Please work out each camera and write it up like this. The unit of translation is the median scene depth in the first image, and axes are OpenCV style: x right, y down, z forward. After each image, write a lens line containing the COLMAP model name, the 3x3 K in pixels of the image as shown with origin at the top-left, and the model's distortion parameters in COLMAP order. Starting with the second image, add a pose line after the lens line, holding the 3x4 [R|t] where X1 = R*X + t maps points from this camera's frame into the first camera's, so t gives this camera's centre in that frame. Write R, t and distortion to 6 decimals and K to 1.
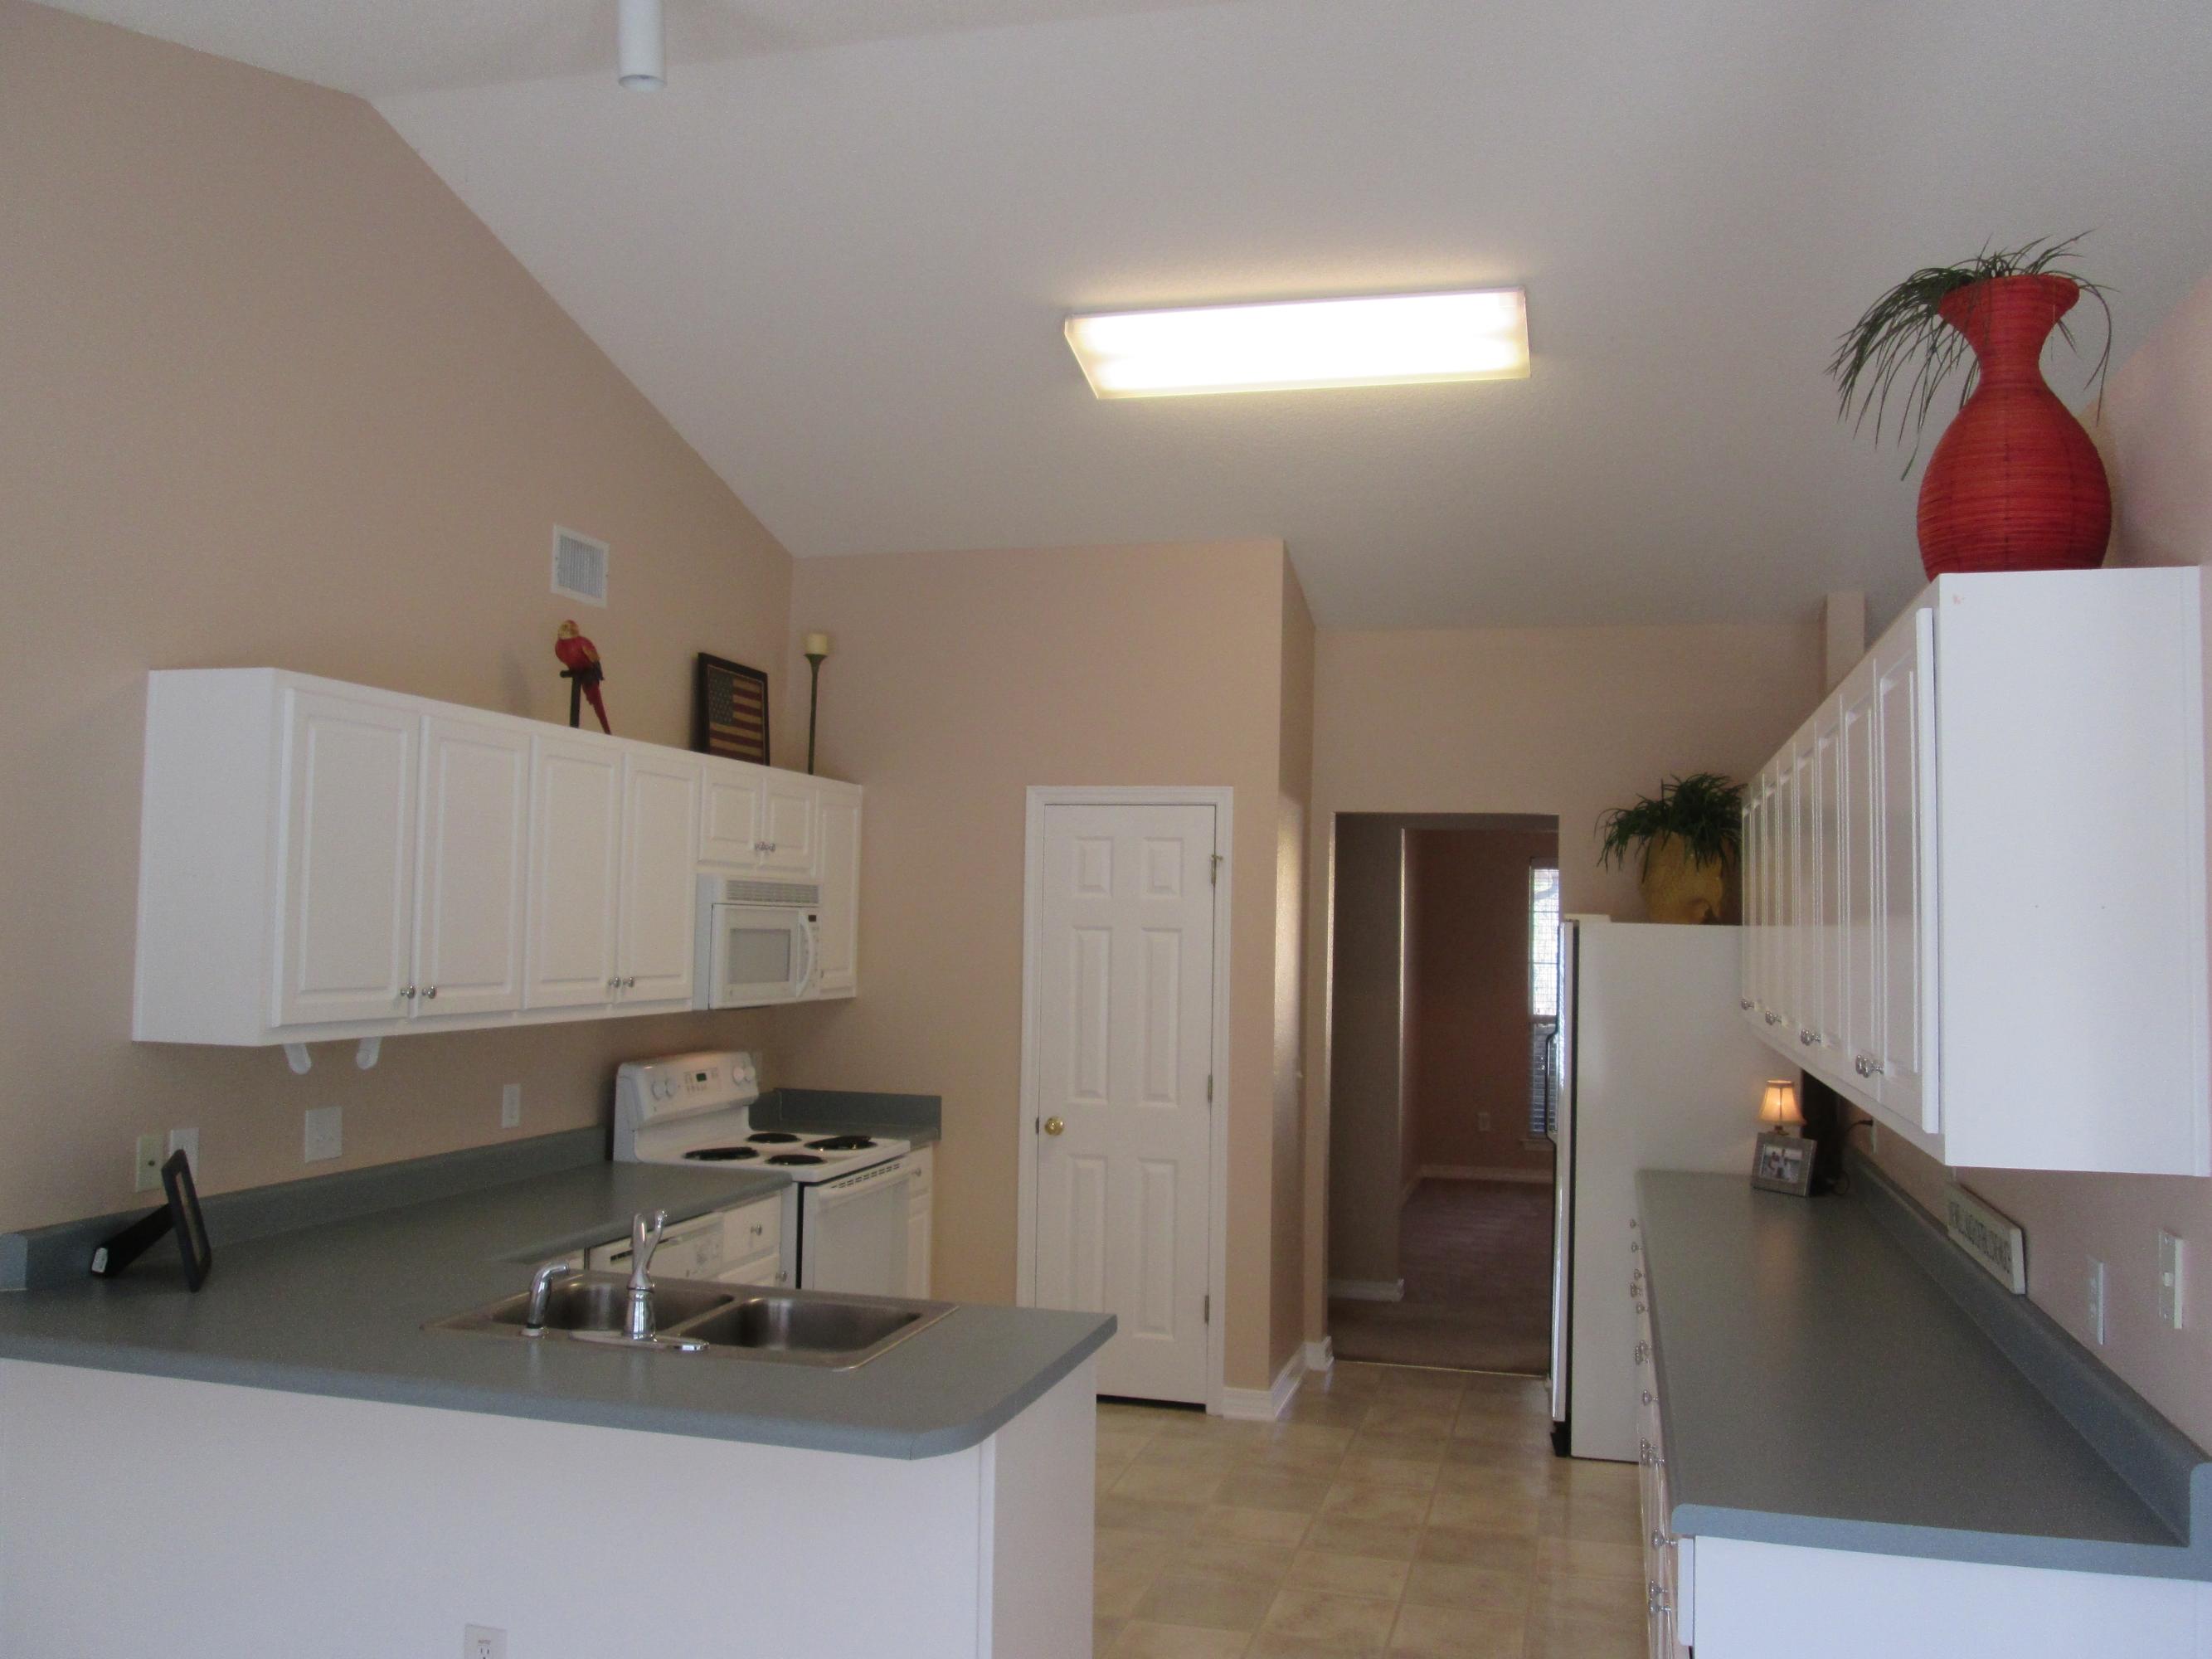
lens RADIAL K [[1828.9, 0, 1105.7], [0, 1828.9, 831.8], [0, 0, 1]] dist [-0.047551, 0.018813]
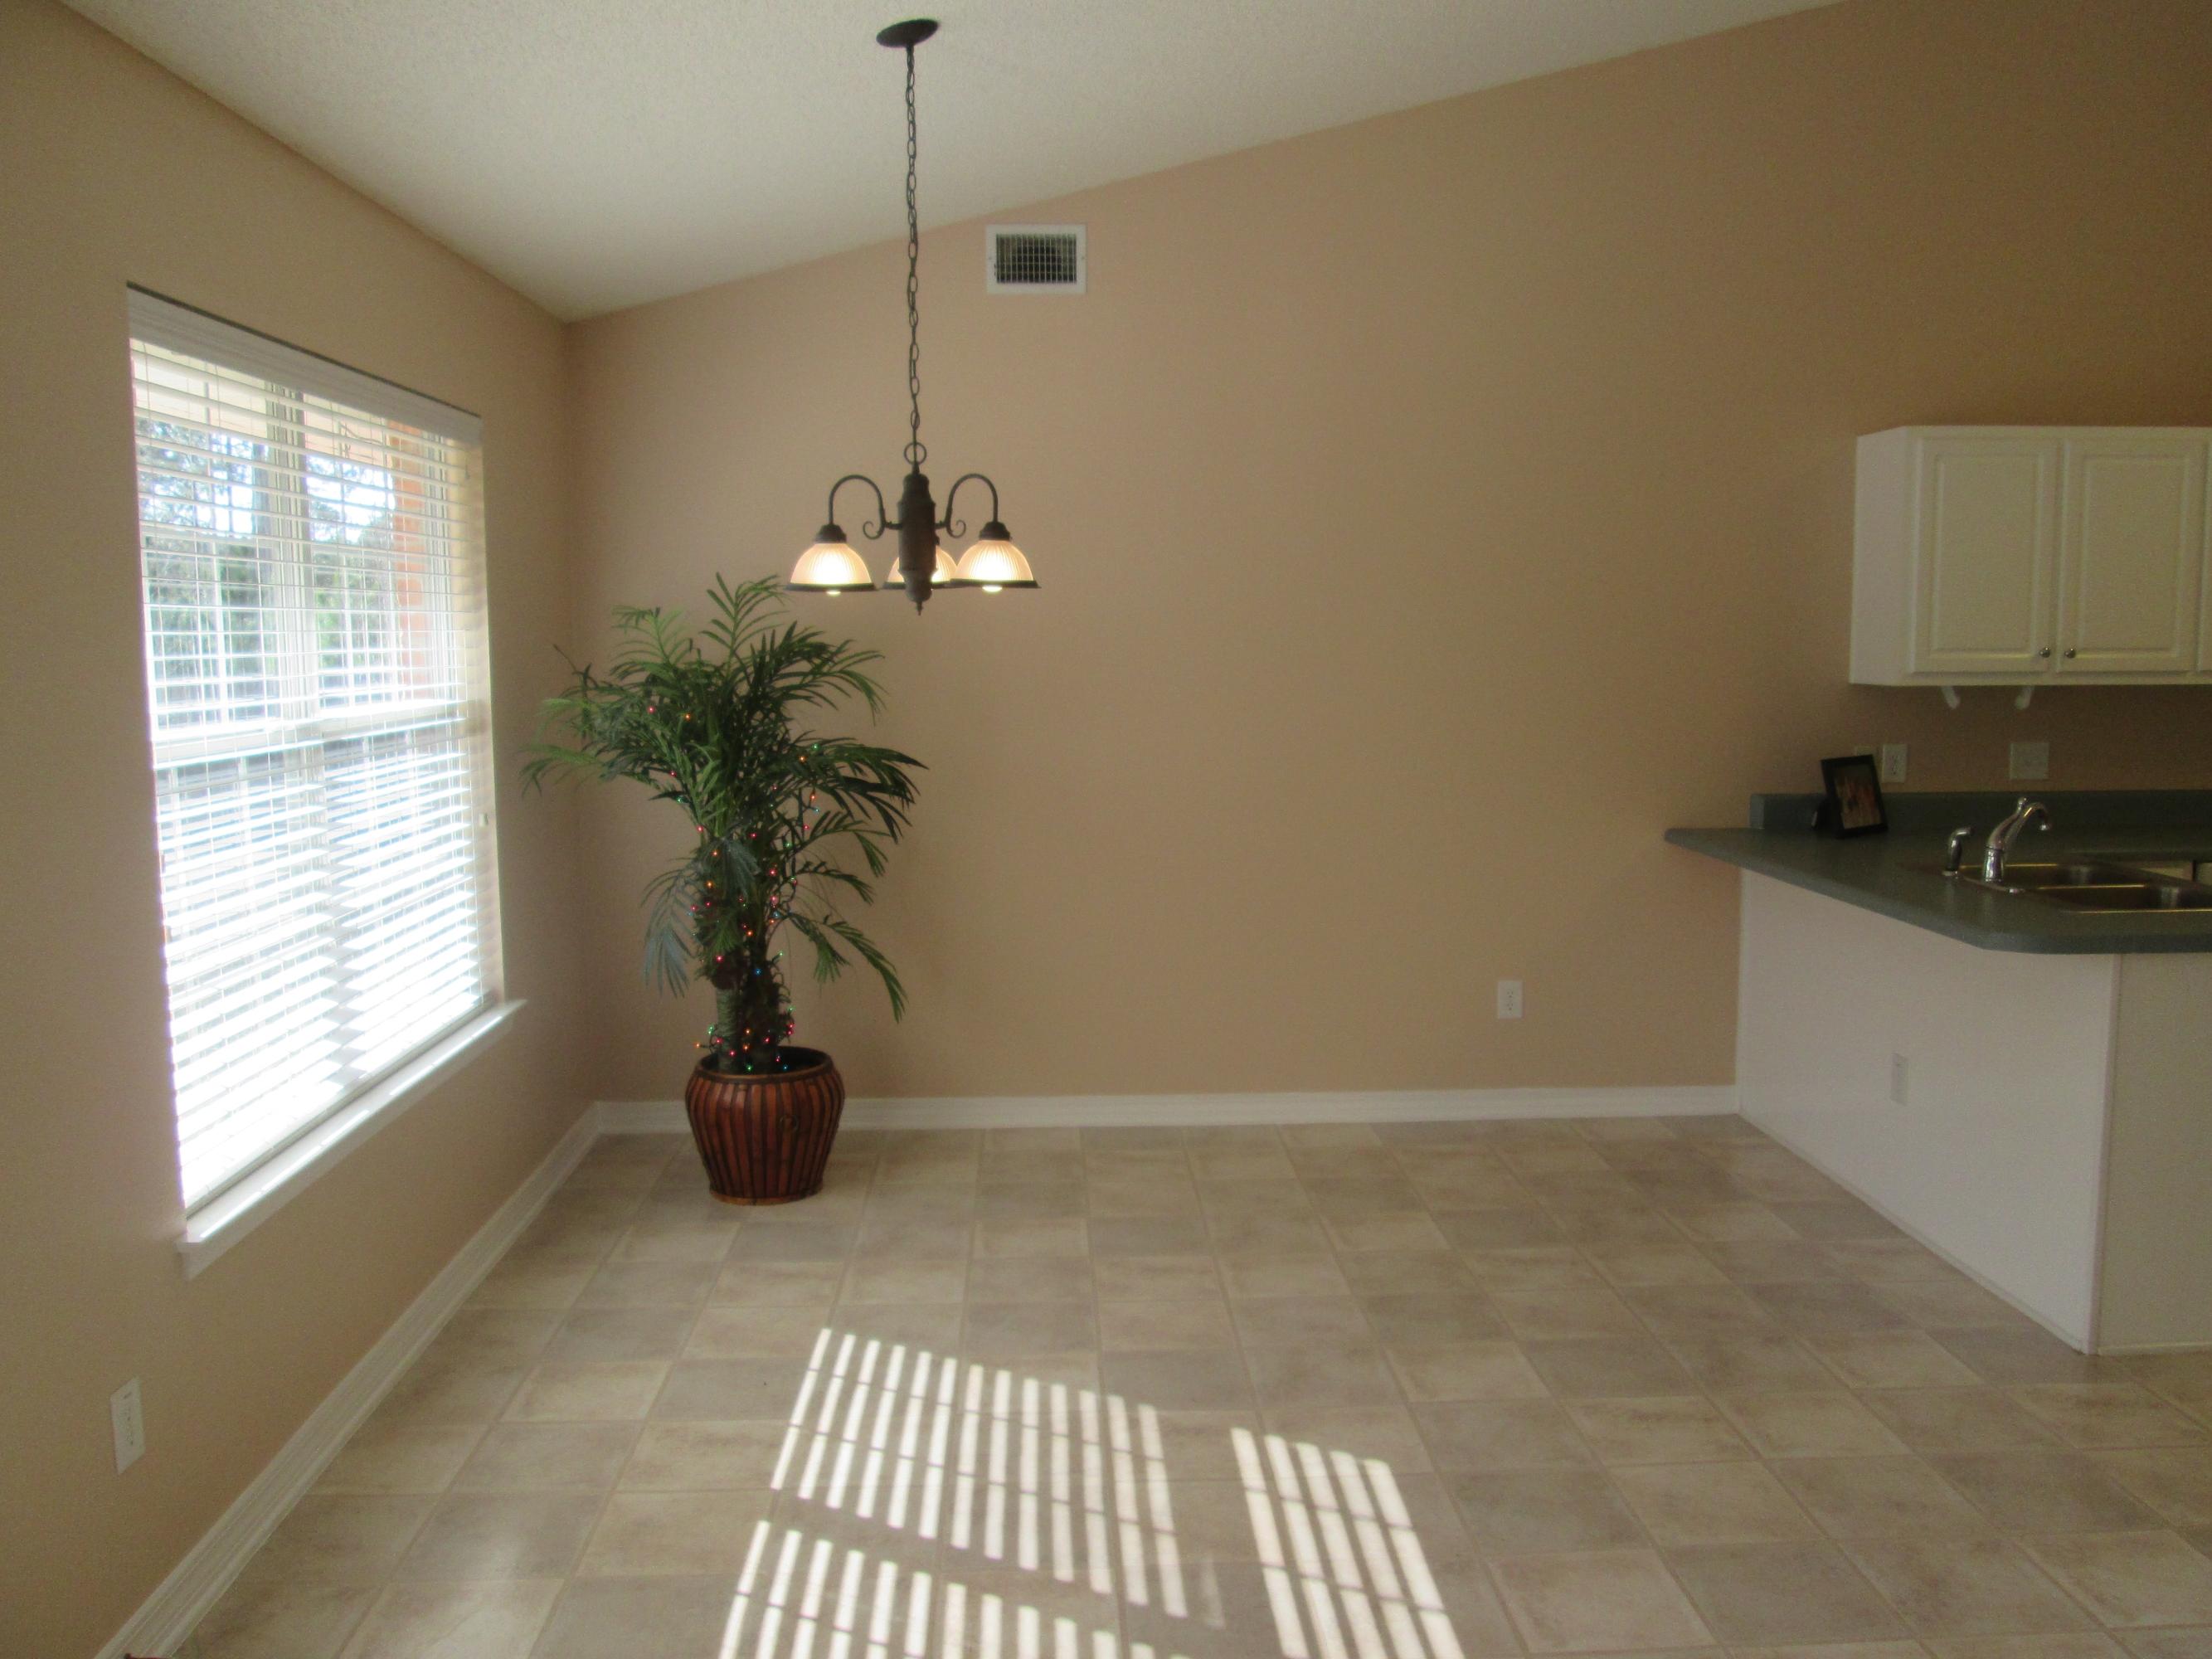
lens RADIAL K [[1828.9, 0, 1105.7], [0, 1828.9, 831.8], [0, 0, 1]] dist [-0.047551, 0.018813]
pose [[0.322165, 0.088793, -0.942510, 0.534996], [0.062530, 0.991422, 0.114774, 0.018666], [0.944616, -0.095911, 0.313849, -0.068061]]
